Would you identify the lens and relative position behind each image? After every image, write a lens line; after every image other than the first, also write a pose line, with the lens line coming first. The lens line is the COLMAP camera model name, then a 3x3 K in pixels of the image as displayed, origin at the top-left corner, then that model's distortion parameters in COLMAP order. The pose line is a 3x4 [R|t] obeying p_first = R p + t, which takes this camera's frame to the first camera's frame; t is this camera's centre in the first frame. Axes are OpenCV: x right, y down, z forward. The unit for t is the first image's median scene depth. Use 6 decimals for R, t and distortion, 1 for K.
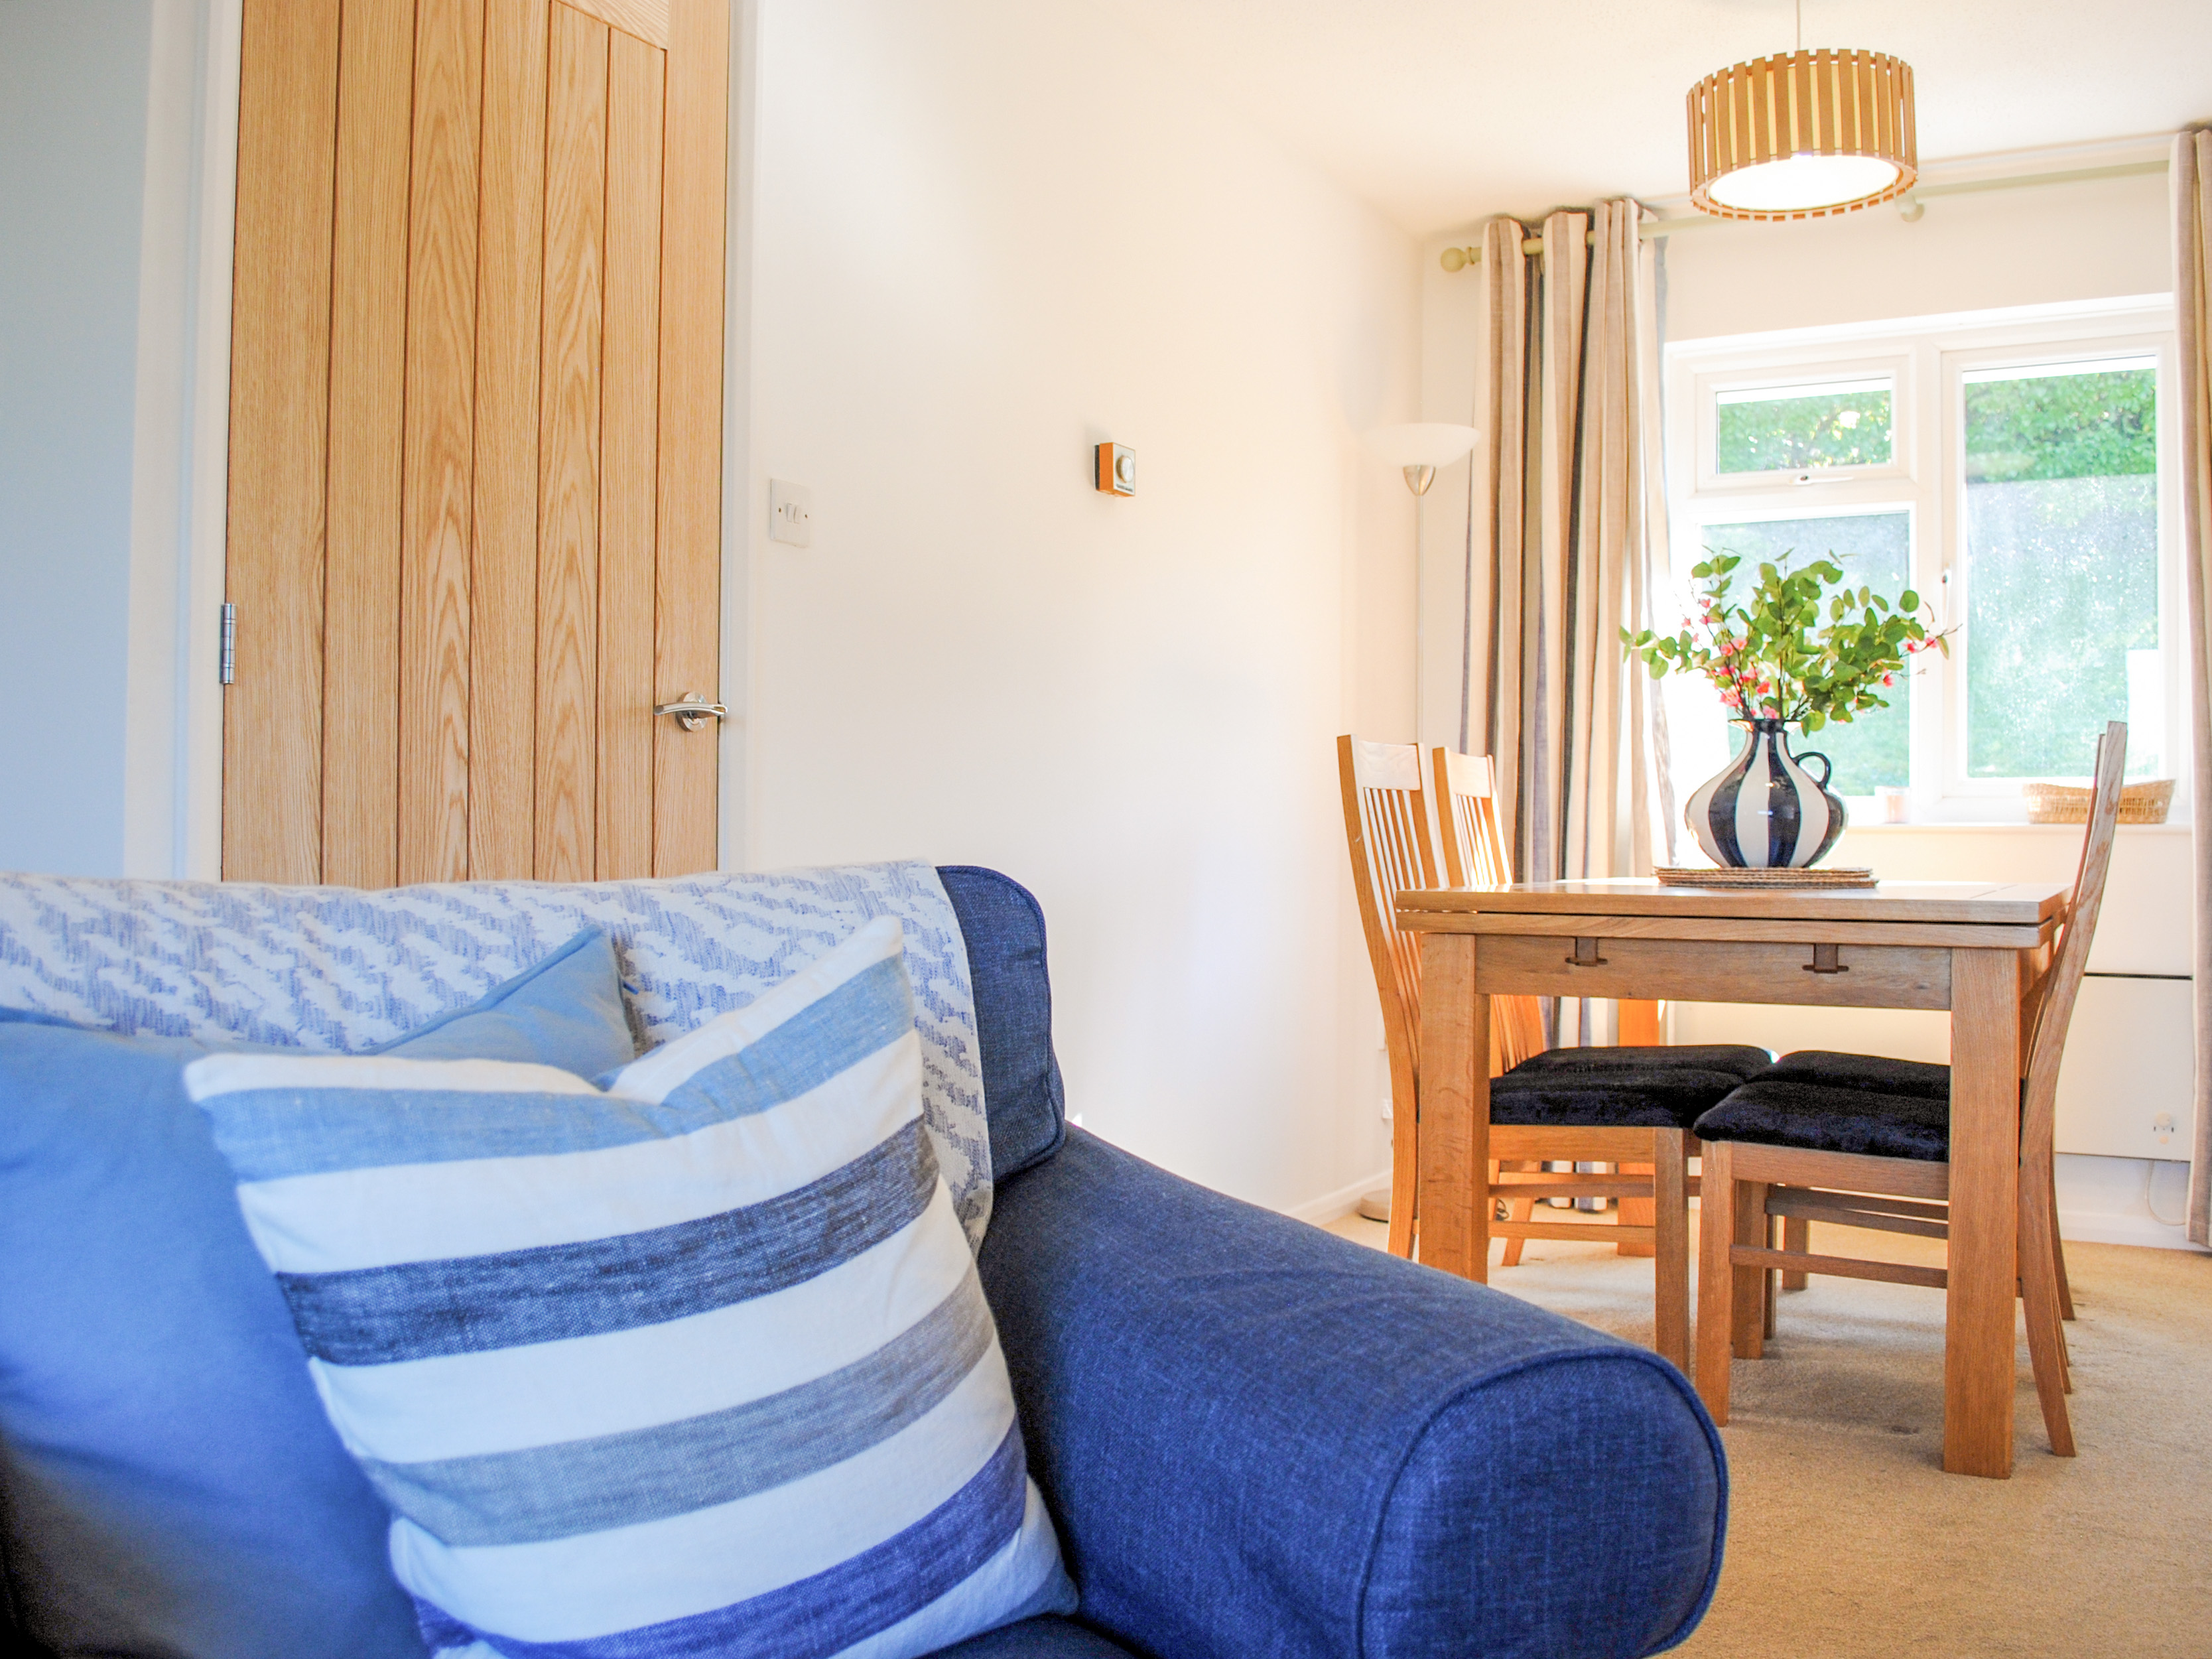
lens RADIAL K [[1956.9, 0, 1105.2], [0, 1956.9, 834.5], [0, 0, 1]] dist [-0.083219, -0.020237]
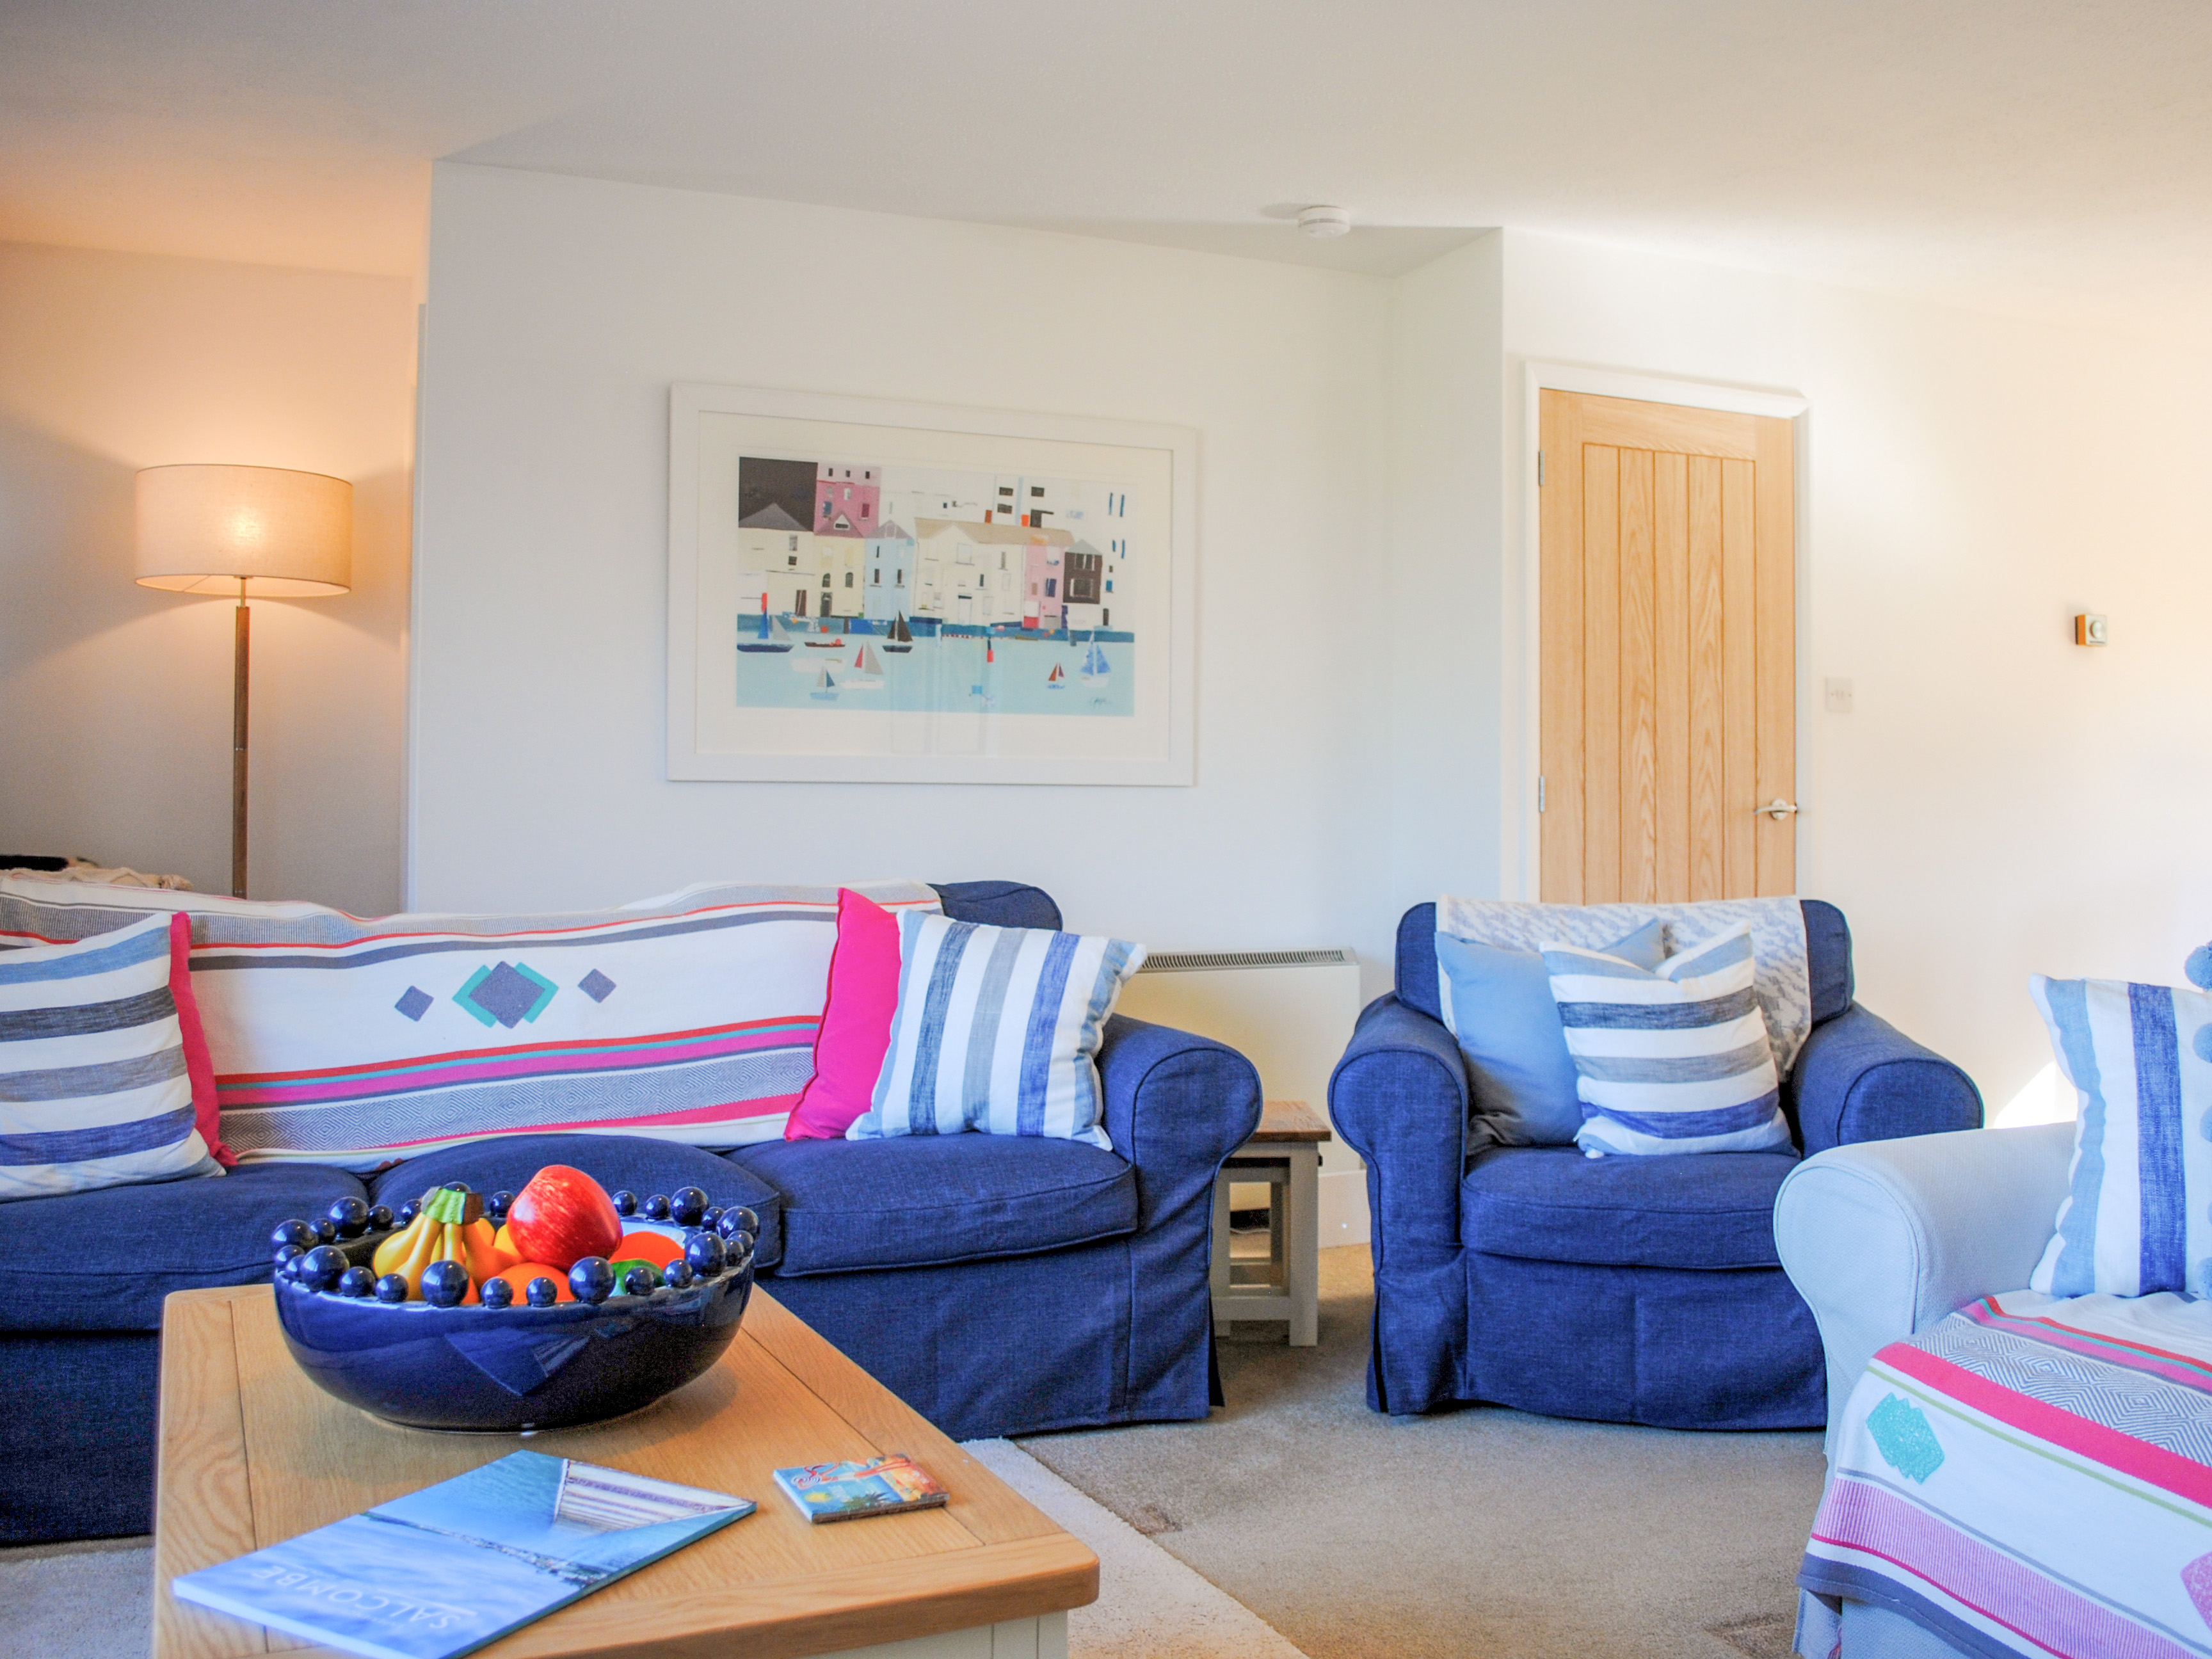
lens RADIAL K [[1956.8, 0, 1114.1], [0, 1956.8, 837.0], [0, 0, 1]] dist [-0.083219, -0.020237]
pose [[0.788980, -0.003889, -0.614407, 0.530677], [0.004479, 0.999990, -0.000578, -0.047209], [0.614403, -0.002296, 0.788989, -1.069951]]
